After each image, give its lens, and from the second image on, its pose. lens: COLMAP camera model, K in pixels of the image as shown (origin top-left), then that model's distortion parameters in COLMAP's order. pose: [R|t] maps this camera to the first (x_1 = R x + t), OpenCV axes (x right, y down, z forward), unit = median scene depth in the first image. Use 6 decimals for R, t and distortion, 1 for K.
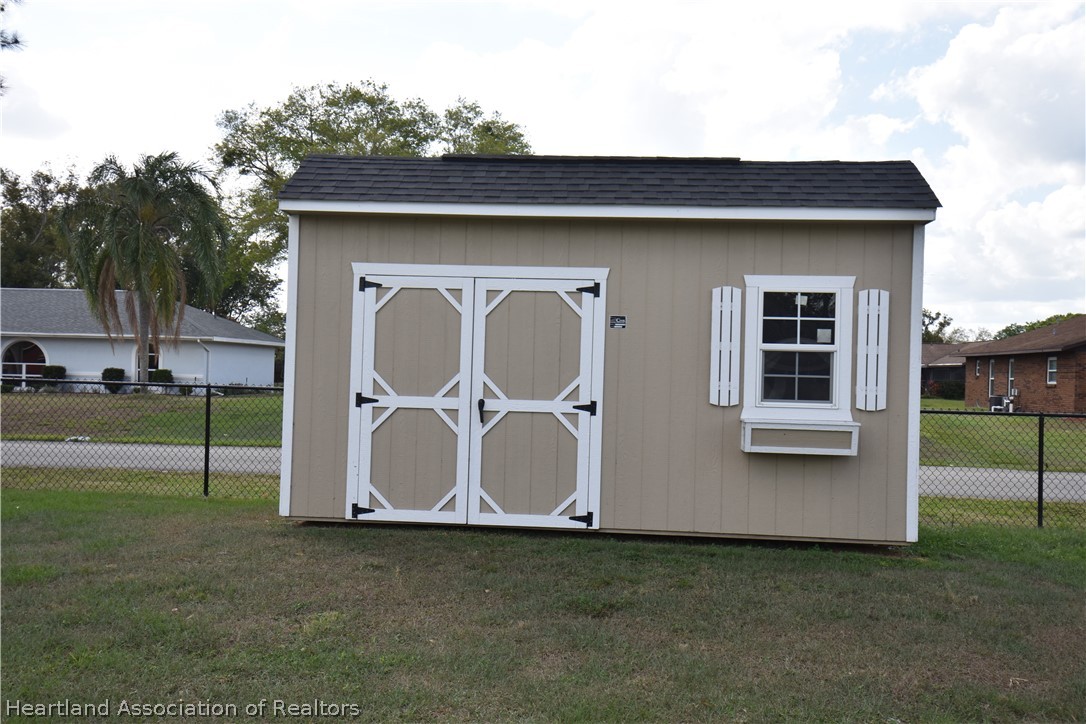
lens RADIAL K [[1106.6, 0, 542.3], [0, 1106.6, 366.2], [0, 0, 1]] dist [0.049916, 0.000000]
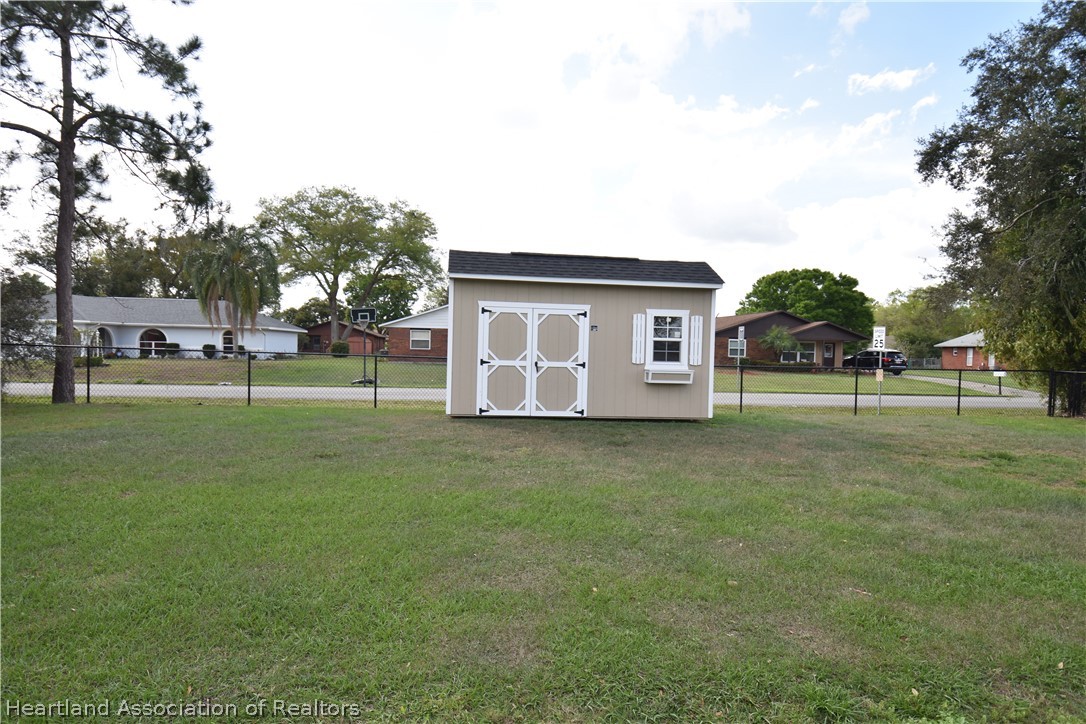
lens RADIAL K [[602.1, 0, 543.8], [0, 602.1, 362.1], [0, 0, 1]] dist [-0.002715, -0.000873]
pose [[0.979438, -0.005496, 0.201672, -0.290209], [-0.001156, 0.999460, 0.032850, -0.010076], [-0.201744, -0.032408, 0.978902, -0.224120]]
